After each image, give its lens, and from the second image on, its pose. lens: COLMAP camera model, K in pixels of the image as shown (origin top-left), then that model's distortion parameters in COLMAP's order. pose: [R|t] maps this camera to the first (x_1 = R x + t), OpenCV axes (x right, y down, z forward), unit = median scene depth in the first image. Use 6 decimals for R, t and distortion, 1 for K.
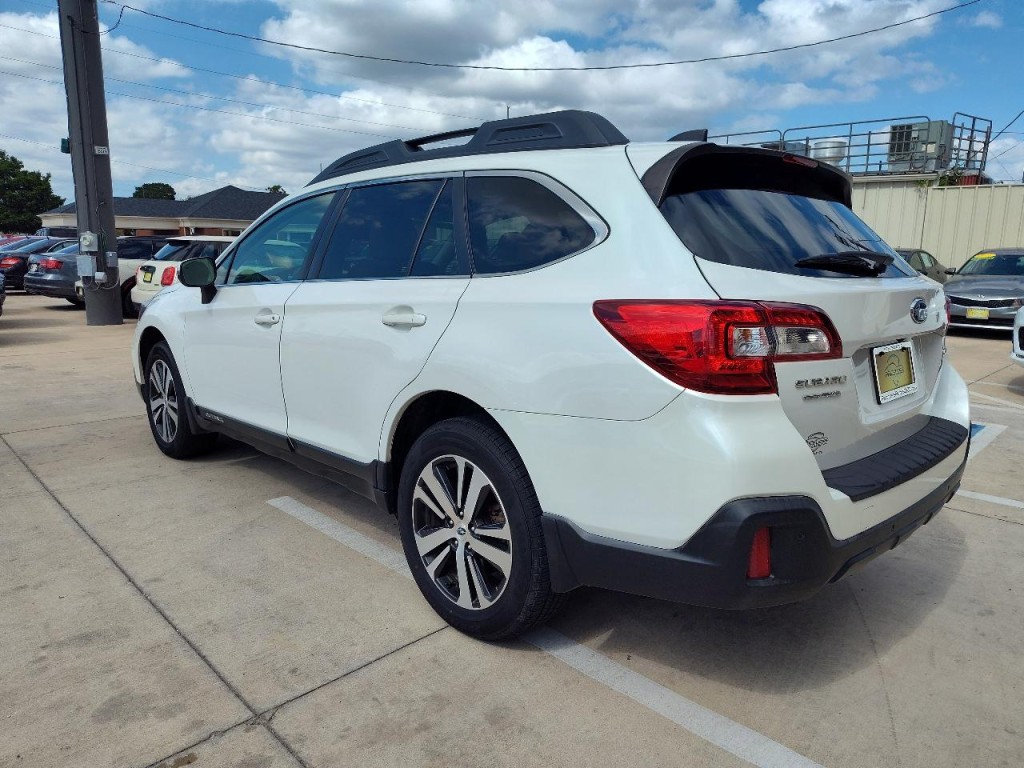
lens RADIAL K [[701.2, 0, 517.9], [0, 701.2, 383.0], [0, 0, 1]] dist [0.042971, -0.042301]
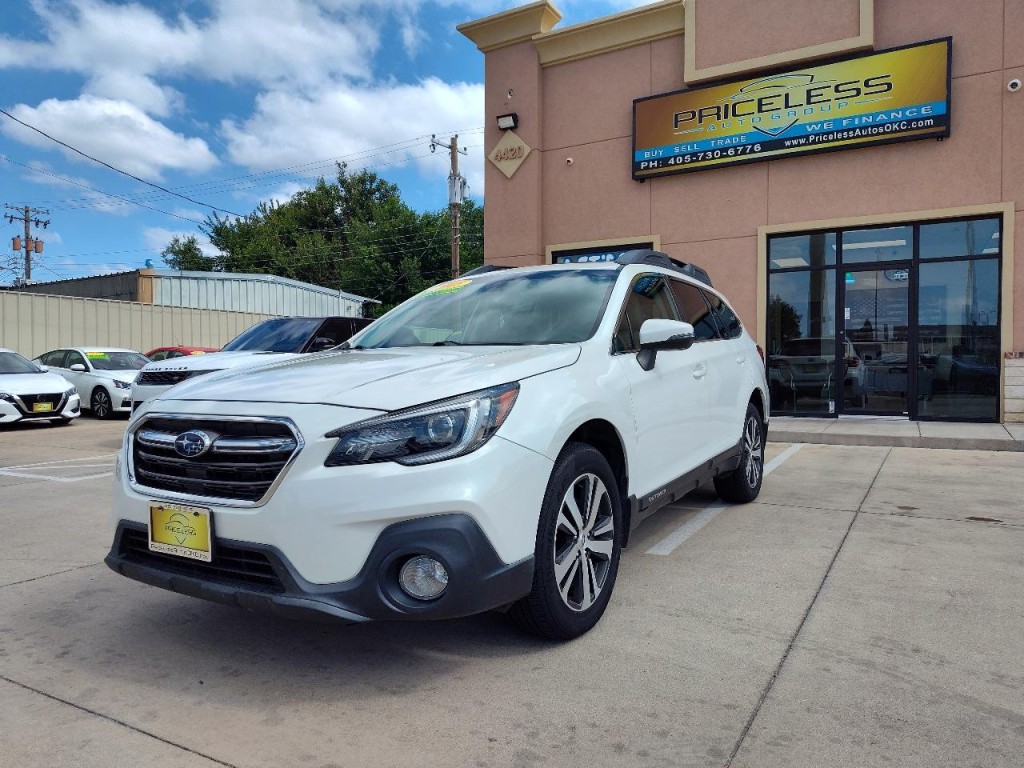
lens RADIAL K [[701.2, 0, 512.2], [0, 701.2, 375.9], [0, 0, 1]] dist [0.042971, -0.042301]
pose [[-0.264536, -0.026623, 0.964008, -1.060602], [0.181901, 0.980298, 0.076988, -0.172940], [-0.947065, 0.195720, -0.254481, 1.177281]]
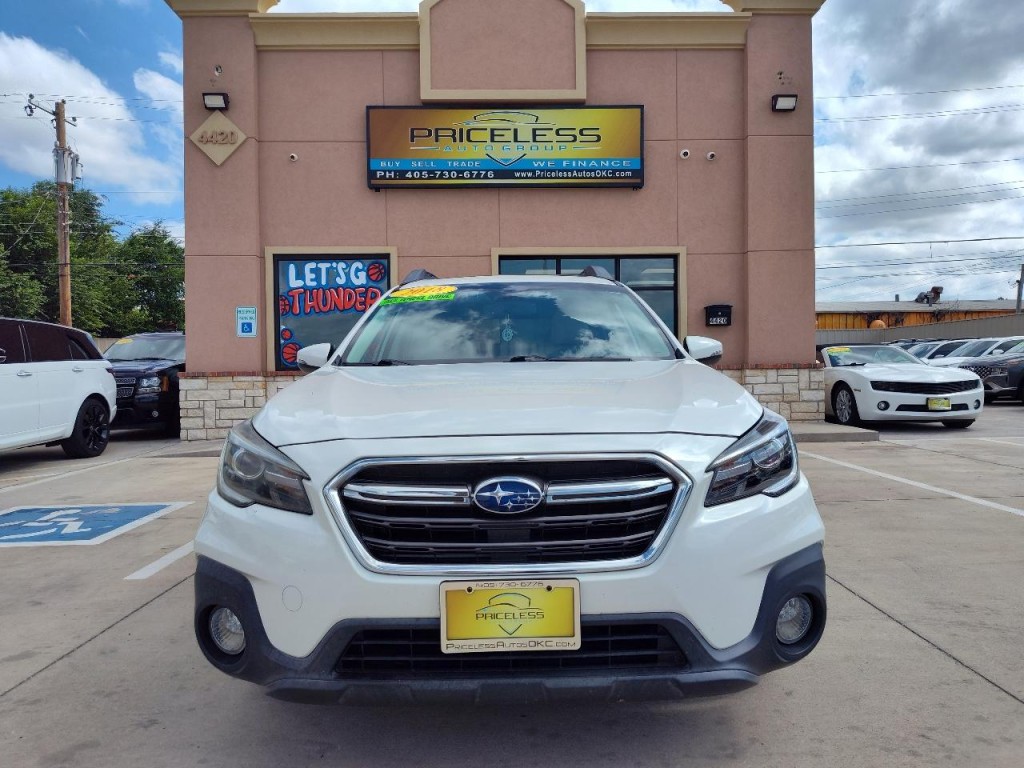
lens RADIAL K [[701.2, 0, 516.7], [0, 701.2, 375.1], [0, 0, 1]] dist [0.042971, -0.042301]
pose [[-0.726086, -0.004665, 0.687588, -0.766596], [0.132828, 0.980190, 0.146916, -0.246042], [-0.674652, 0.198005, -0.711083, 1.531549]]
